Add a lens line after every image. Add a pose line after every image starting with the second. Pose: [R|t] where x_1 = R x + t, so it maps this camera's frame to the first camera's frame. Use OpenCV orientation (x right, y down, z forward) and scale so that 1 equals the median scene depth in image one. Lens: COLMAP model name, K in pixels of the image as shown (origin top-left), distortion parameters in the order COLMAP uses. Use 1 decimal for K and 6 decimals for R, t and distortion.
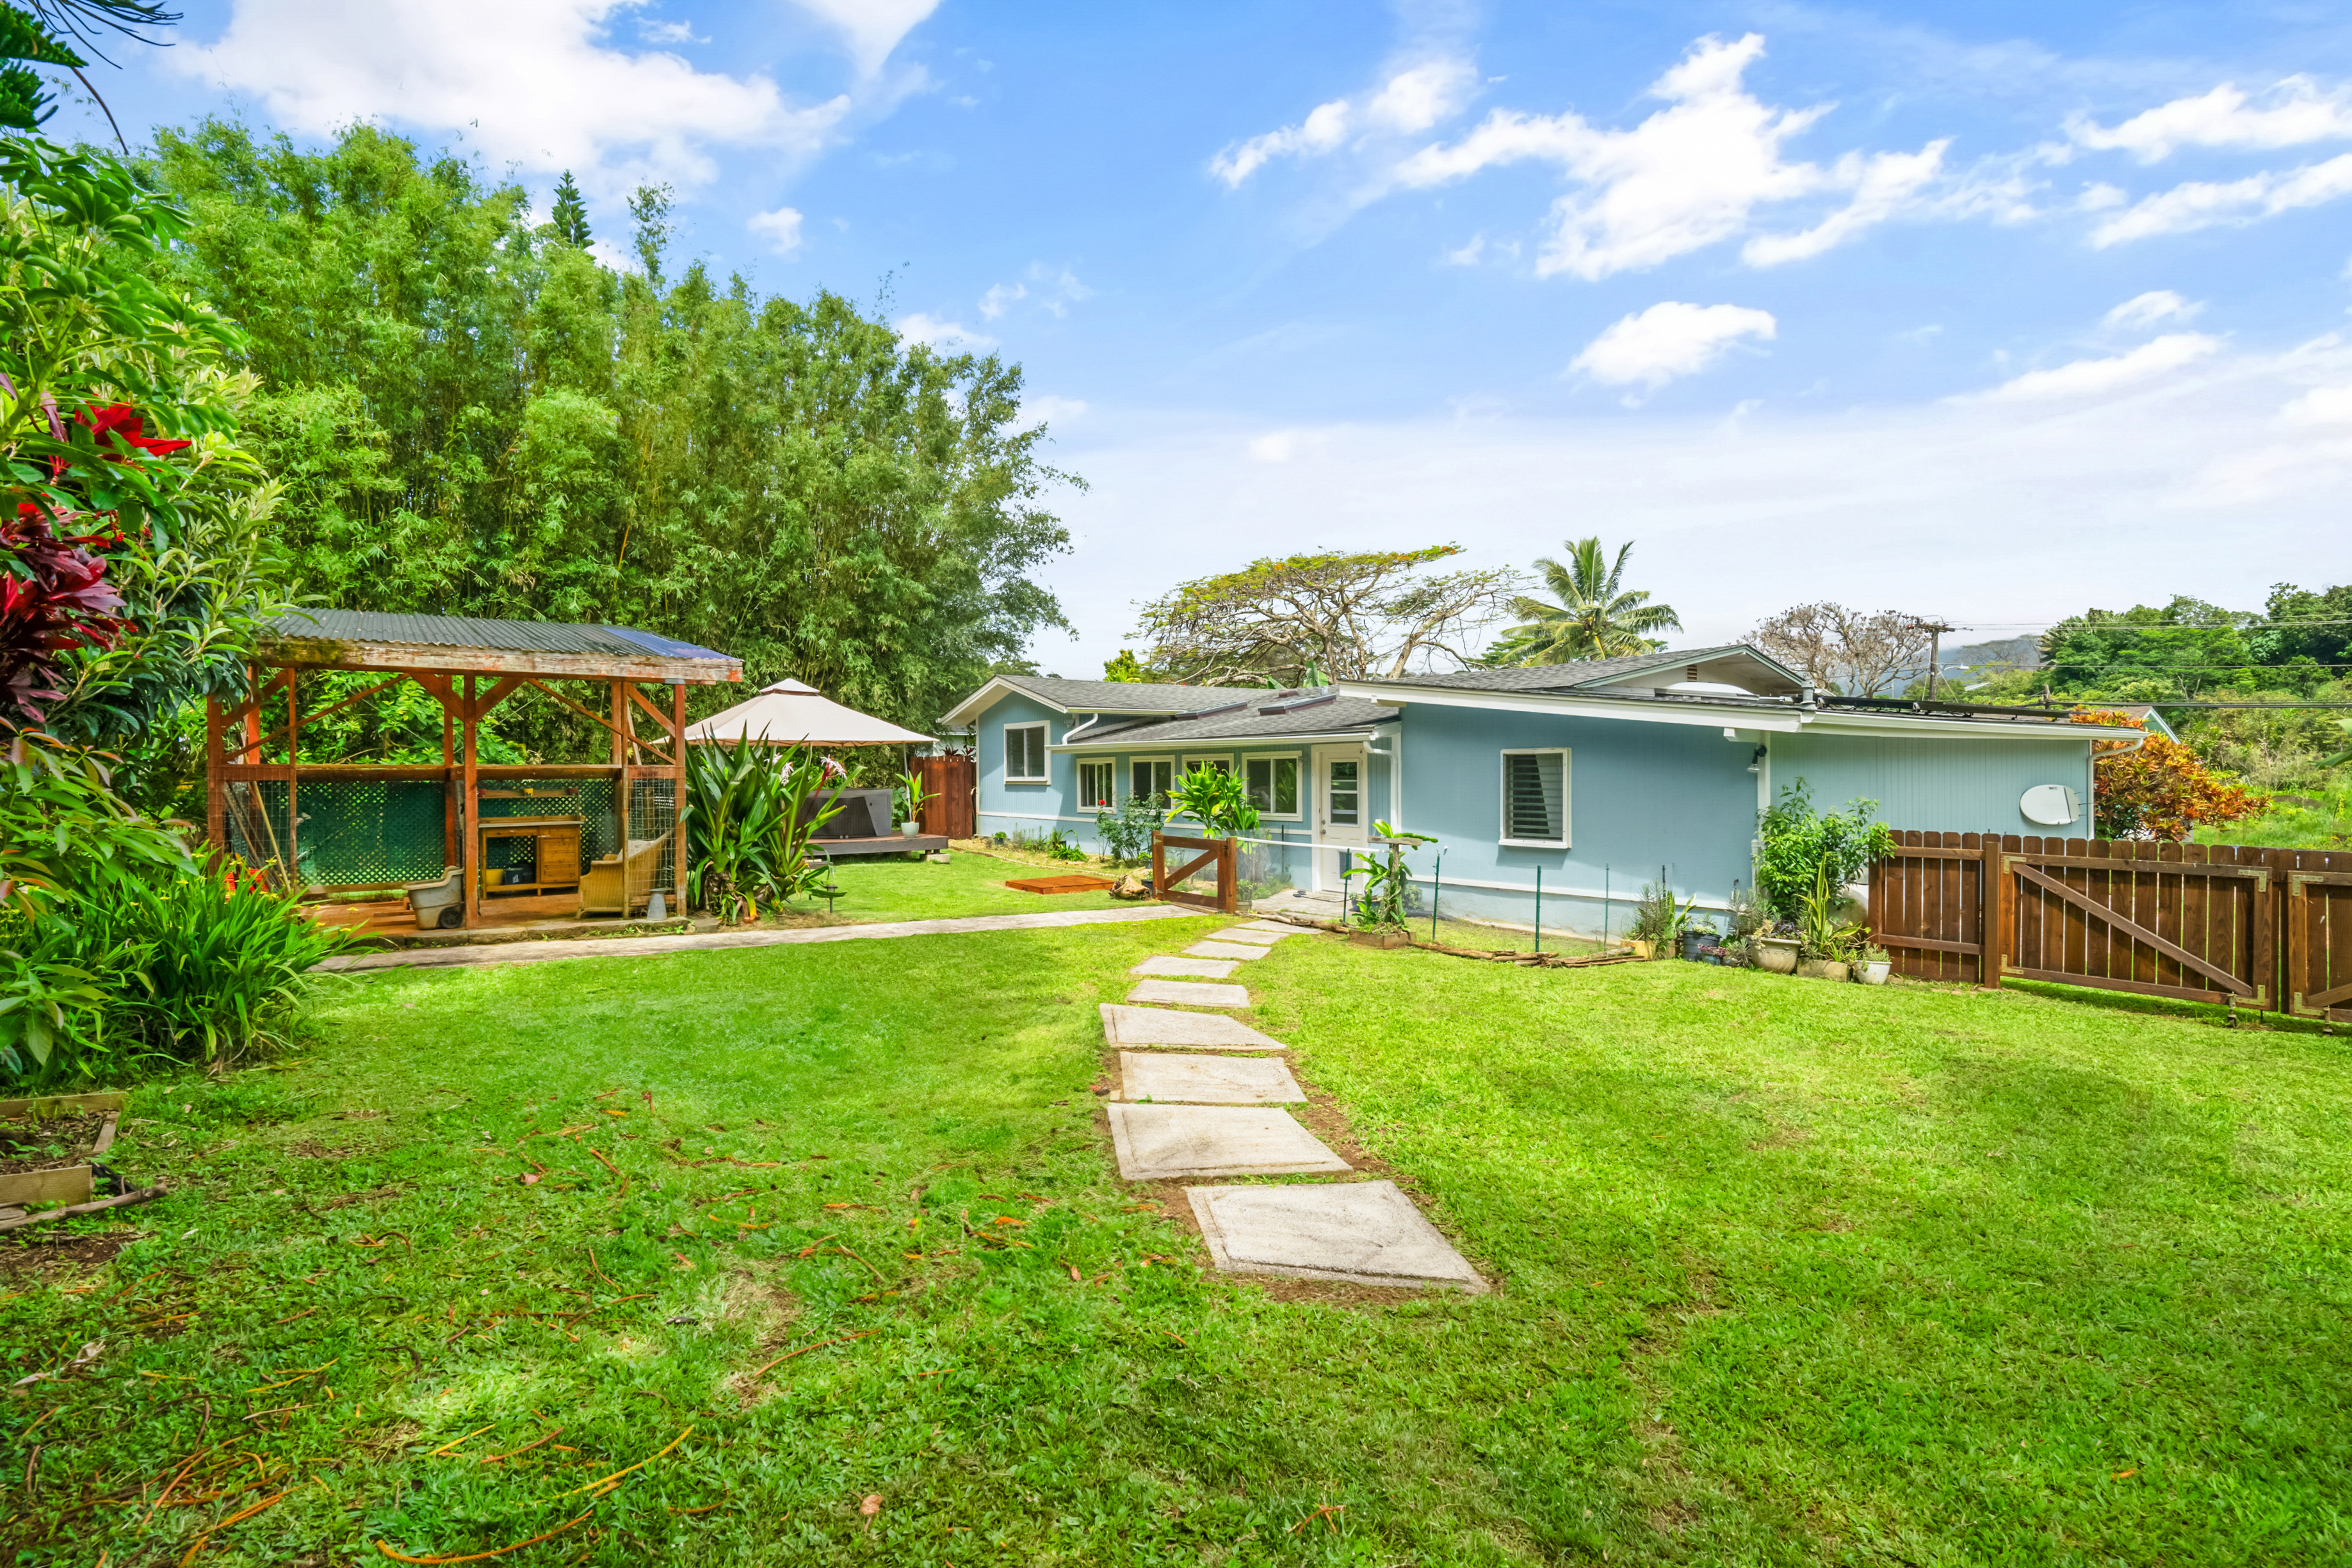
lens RADIAL K [[1094.2, 0, 1186.8], [0, 1094.2, 786.6], [0, 0, 1]] dist [-0.000759, 0.002533]
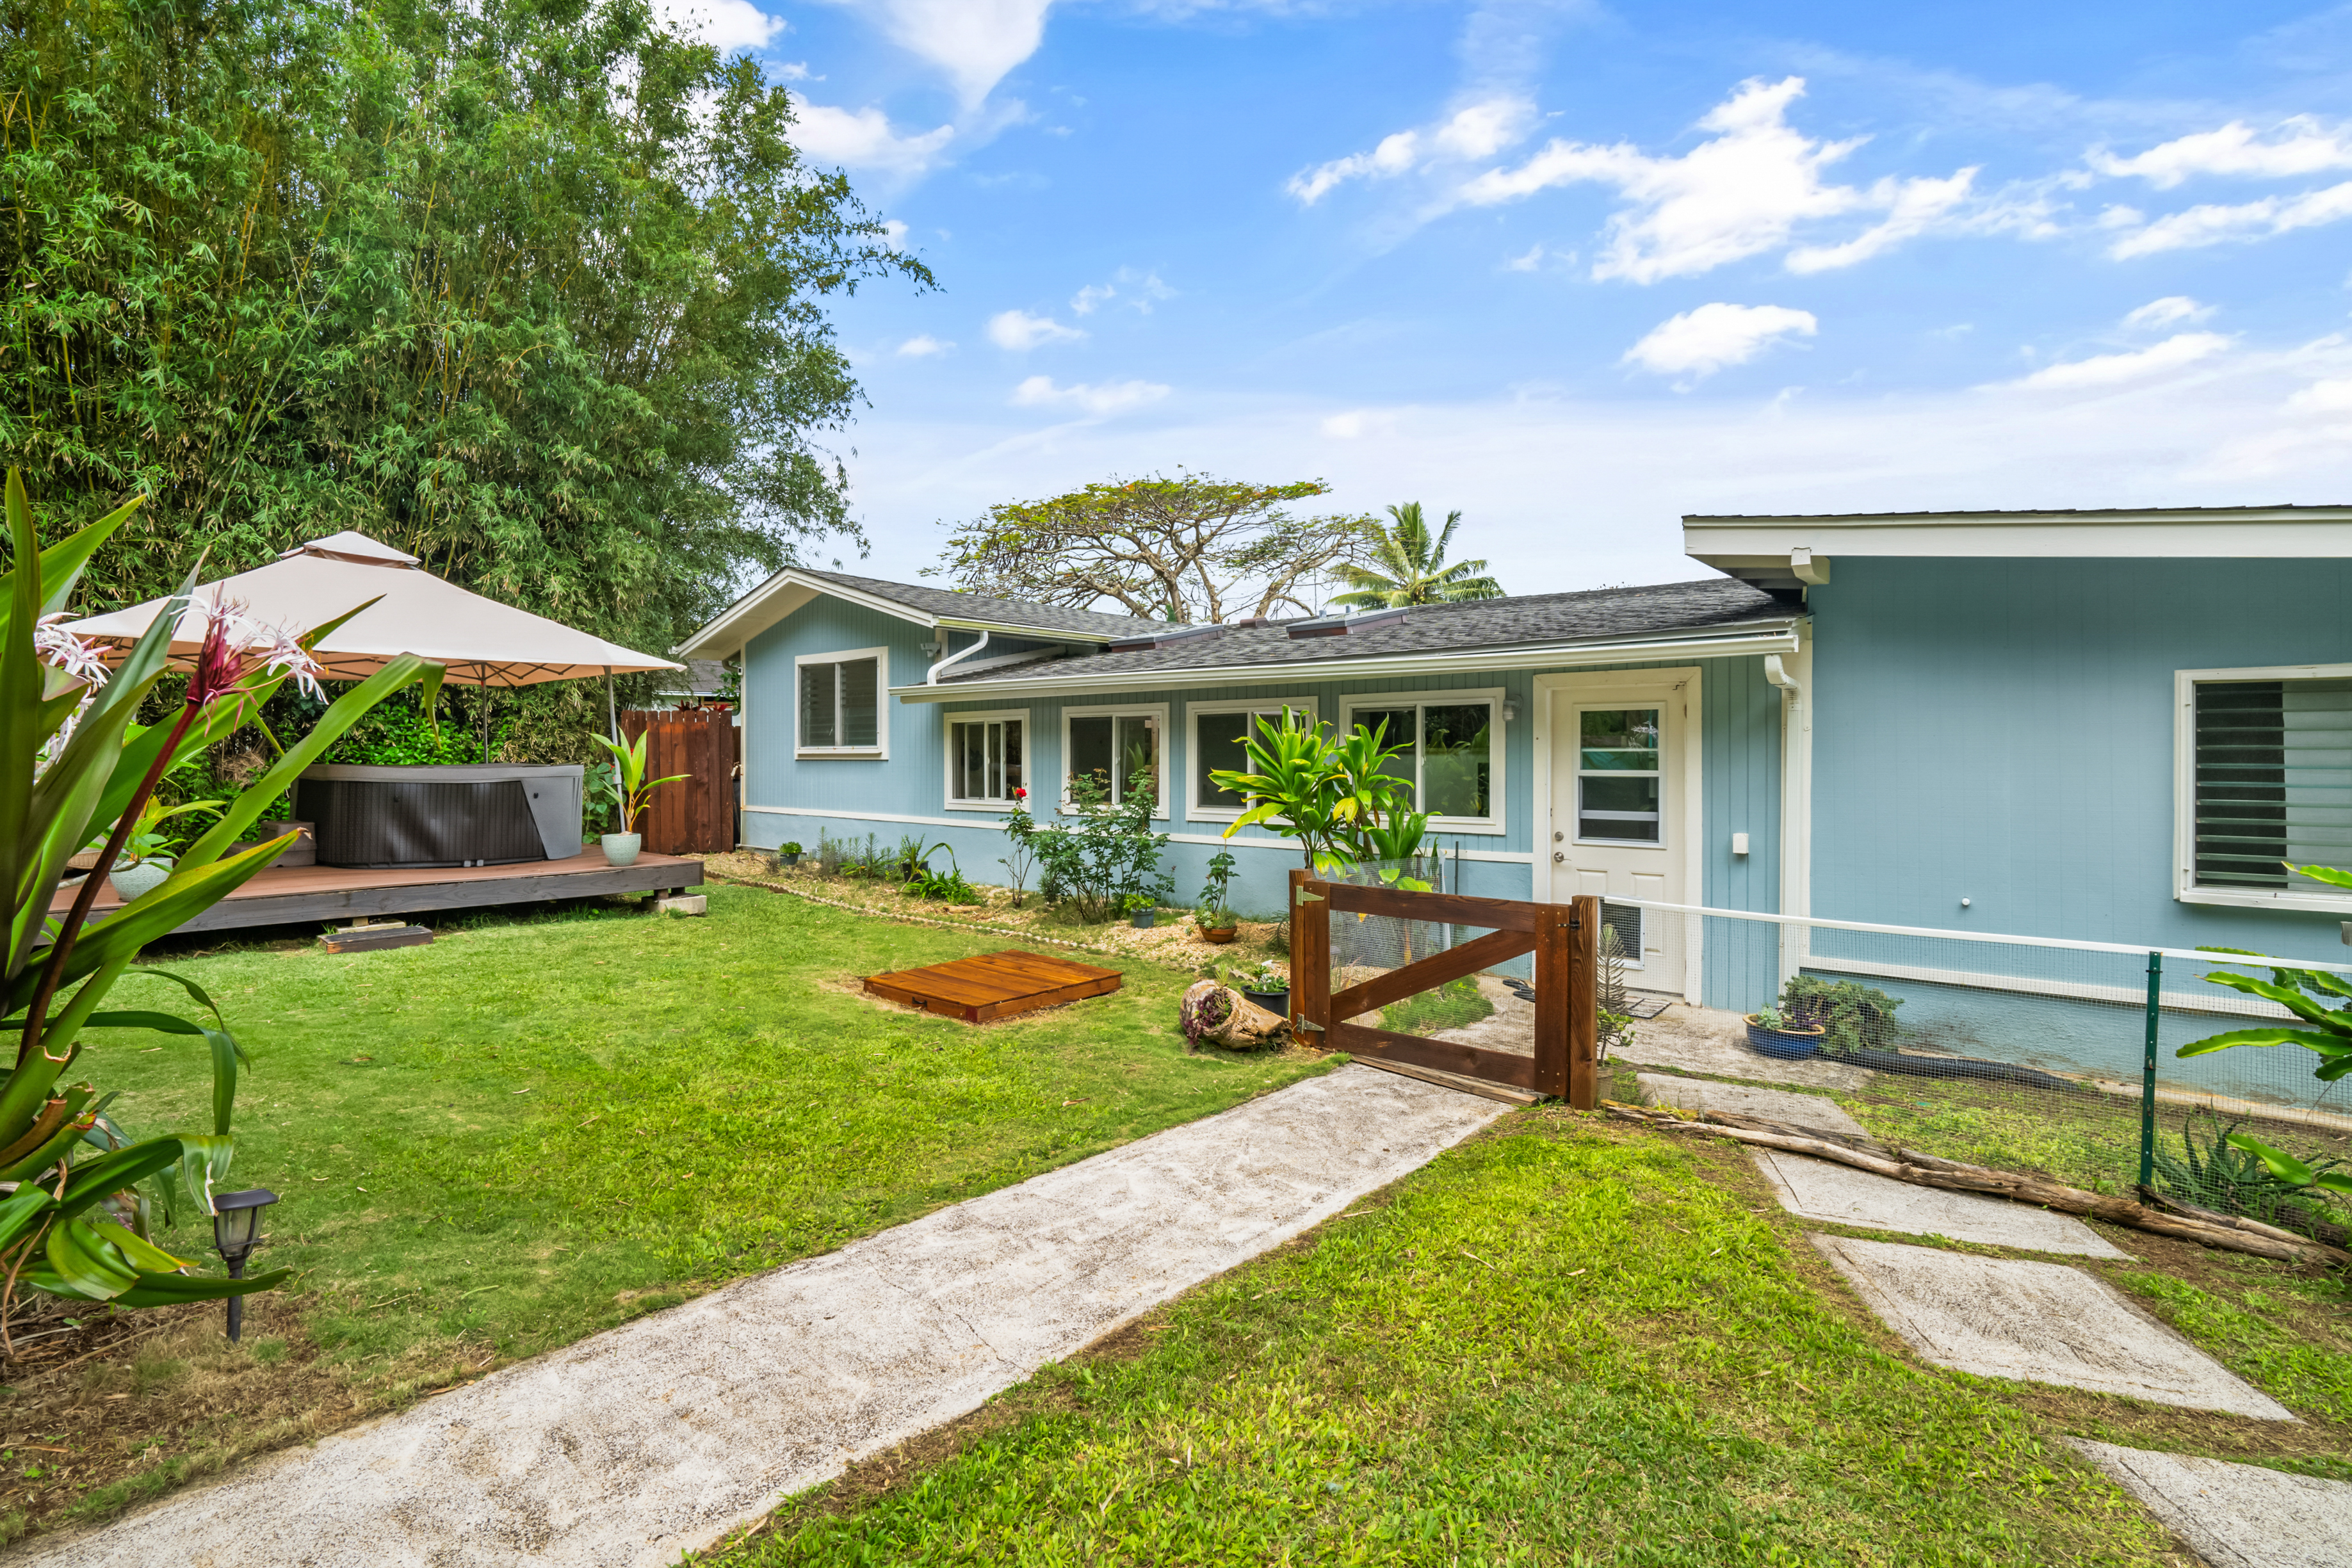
lens RADIAL K [[1094.2, 0, 1159.5], [0, 1094.2, 777.7], [0, 0, 1]] dist [-0.000759, 0.002533]
pose [[0.977432, 0.003069, 0.211227, -0.106479], [-0.004281, 0.999977, 0.005280, 0.003778], [-0.211206, -0.006065, 0.977423, 0.414187]]
